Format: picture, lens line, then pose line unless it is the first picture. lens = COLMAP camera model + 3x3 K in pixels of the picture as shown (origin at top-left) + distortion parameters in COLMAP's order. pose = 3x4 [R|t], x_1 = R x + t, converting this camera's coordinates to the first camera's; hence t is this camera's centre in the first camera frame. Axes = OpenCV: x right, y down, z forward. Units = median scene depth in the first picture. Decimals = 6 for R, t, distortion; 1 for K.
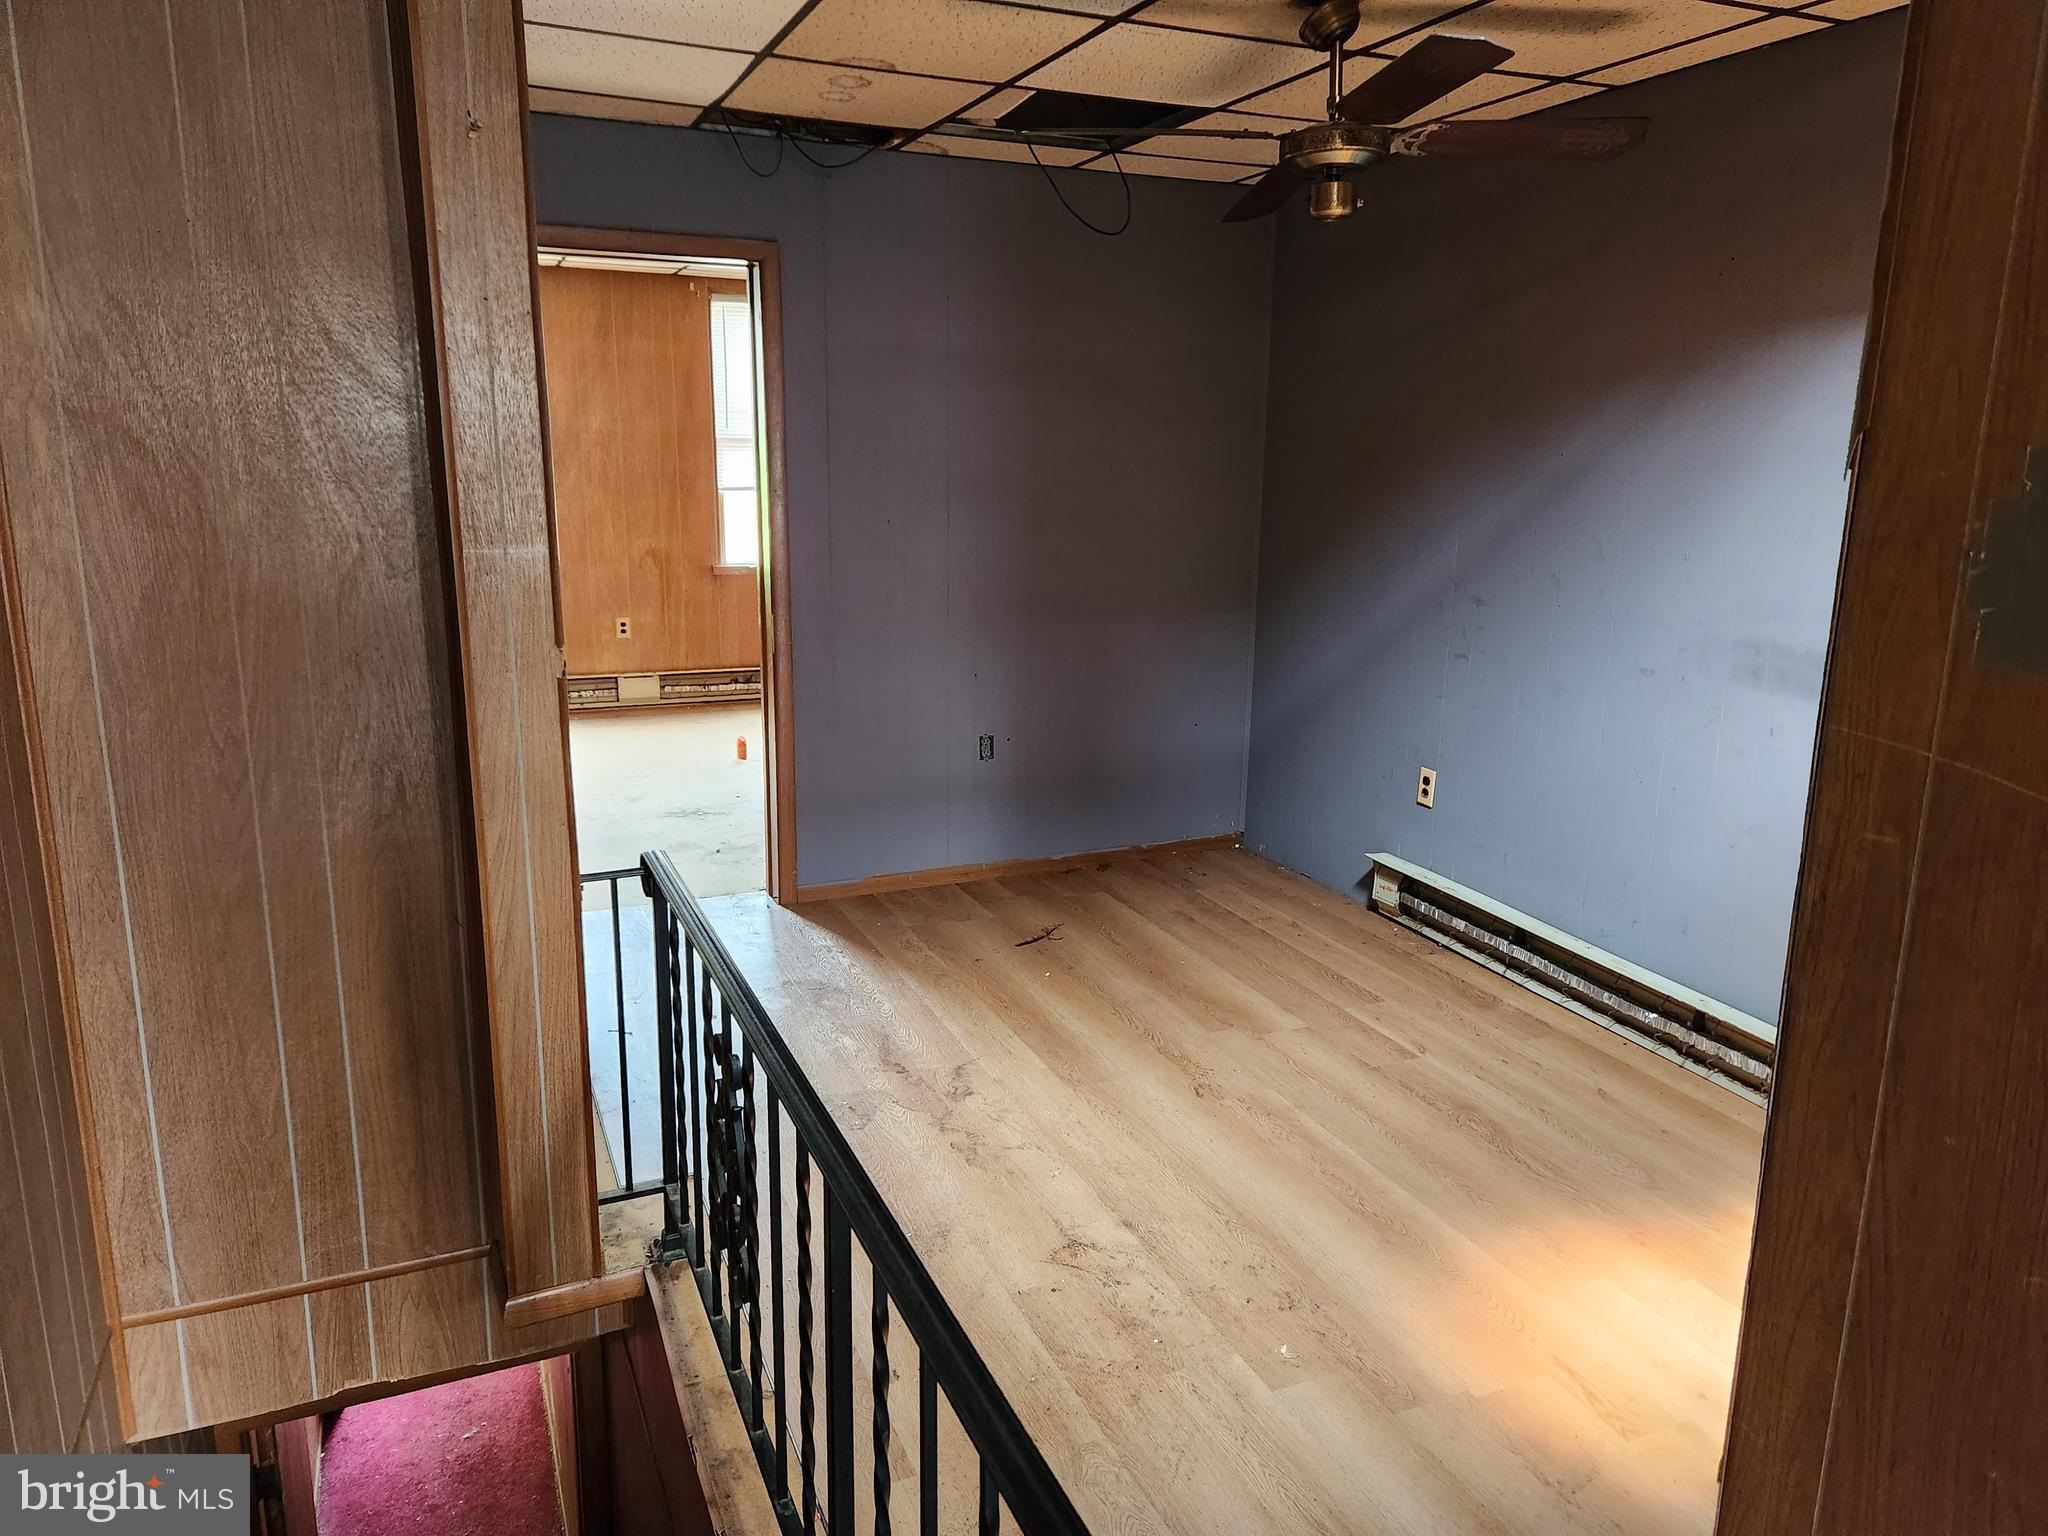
lens RADIAL K [[1381.3, 0, 1028.2], [0, 1381.3, 758.9], [0, 0, 1]] dist [0.035694, 0.001293]
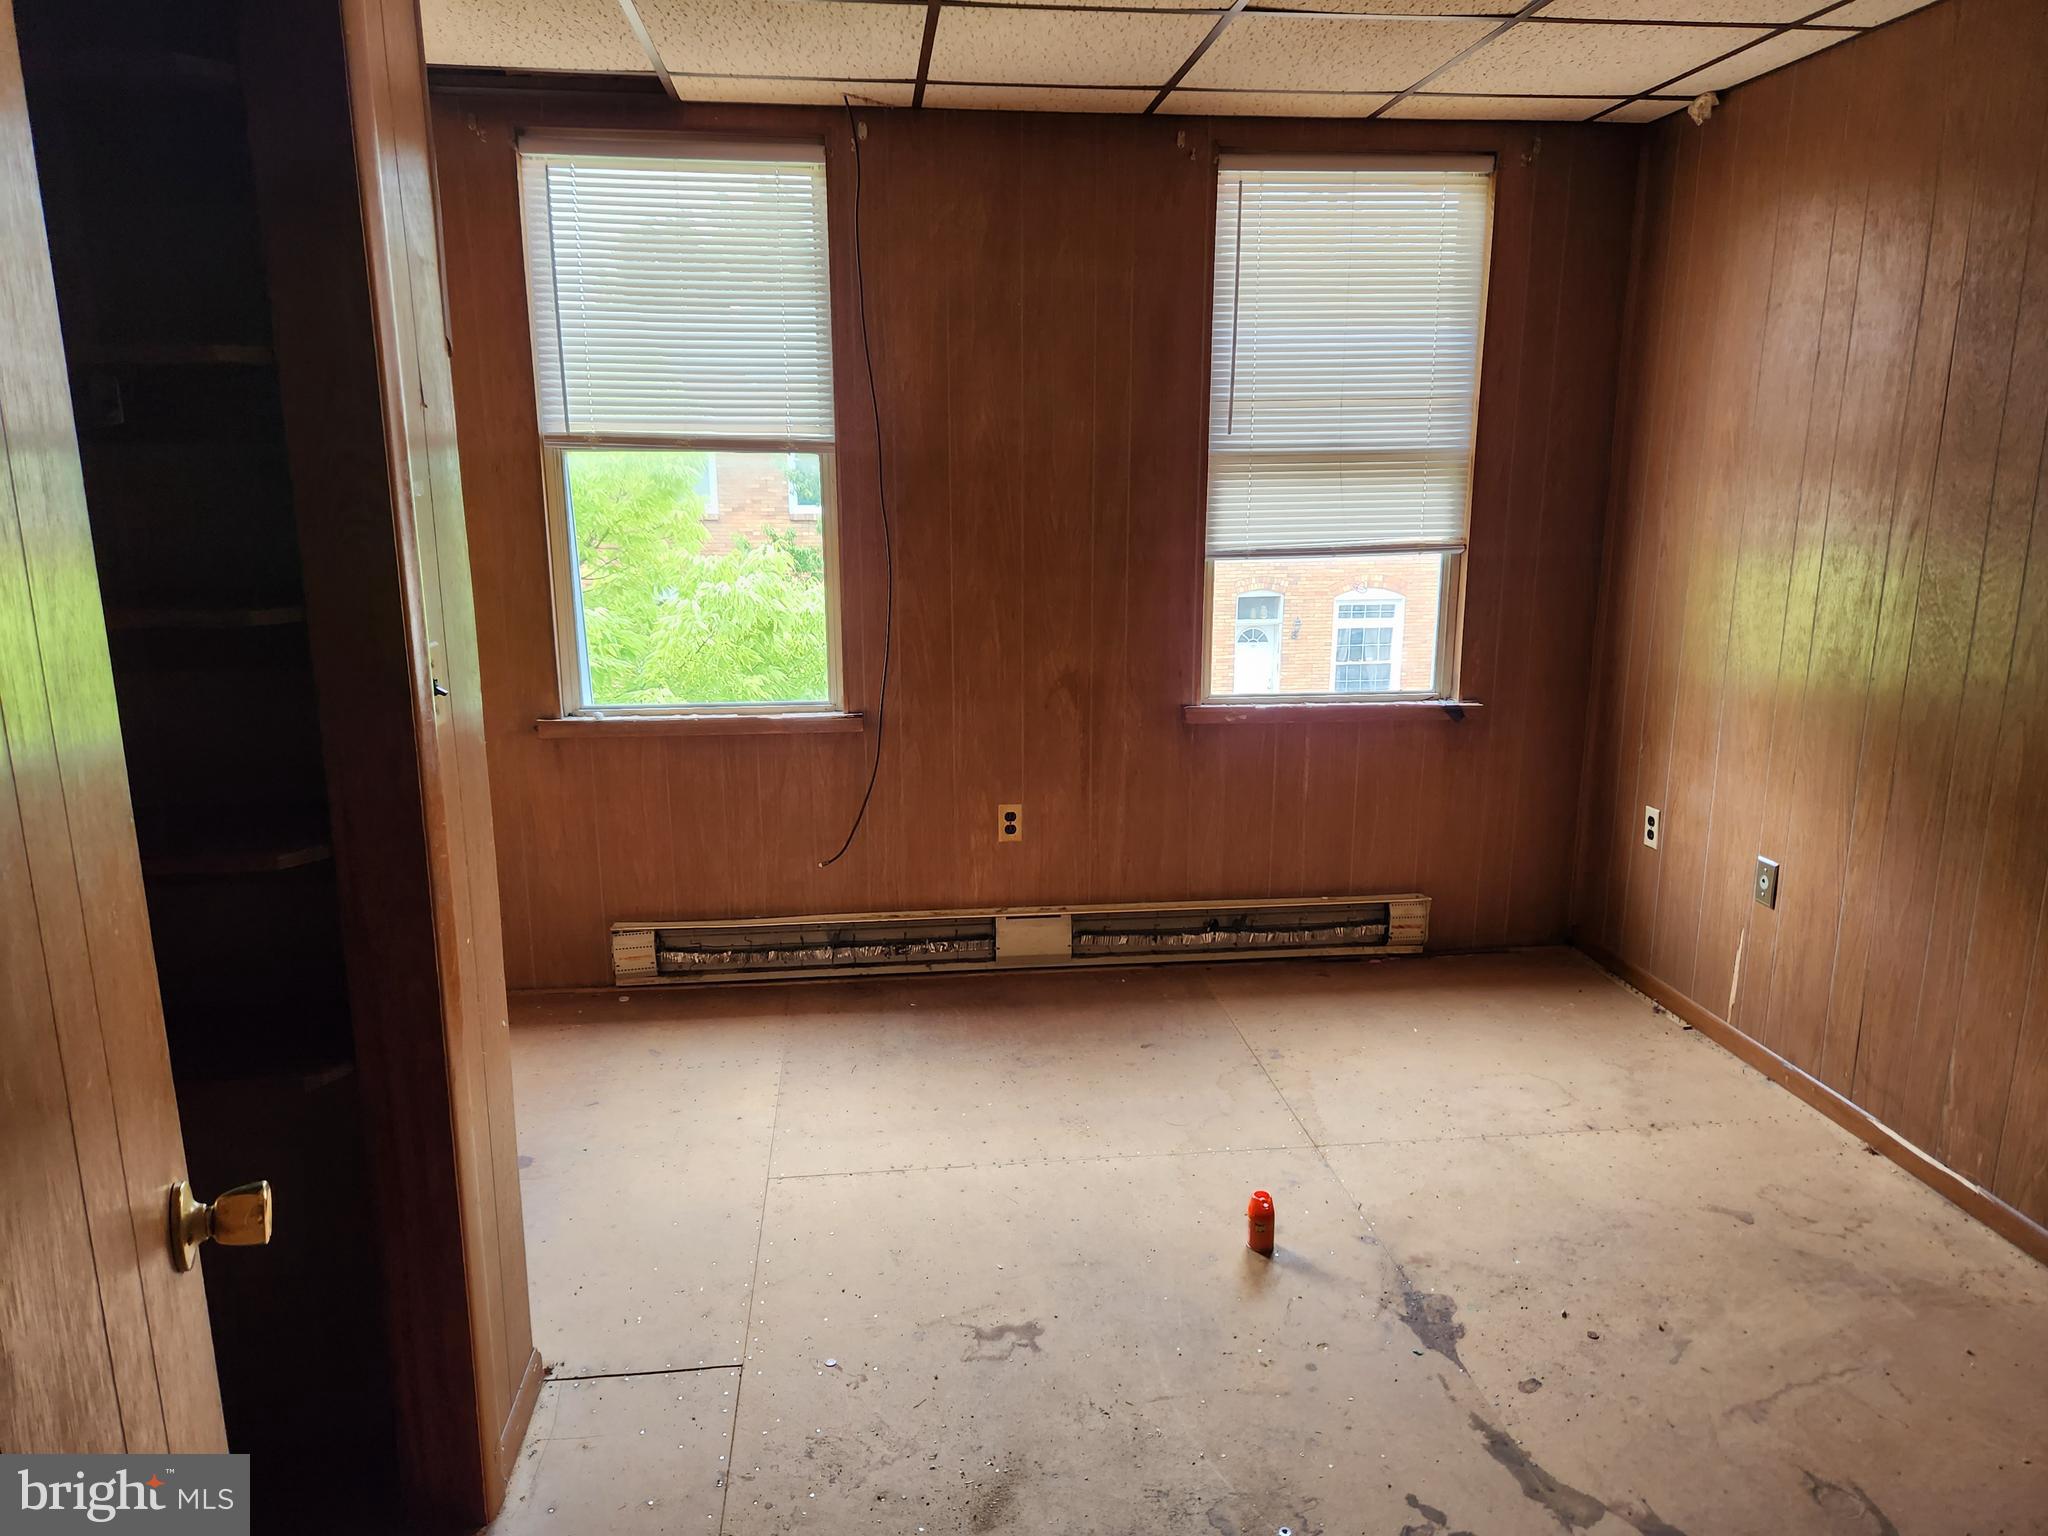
lens RADIAL K [[1381.3, 0, 1022.8], [0, 1381.3, 772.0], [0, 0, 1]] dist [0.035694, 0.001293]
pose [[0.956700, 0.050437, -0.286671, -0.139652], [-0.051093, 0.998680, 0.005195, -0.116518], [0.286555, 0.009677, 0.958015, 0.503637]]
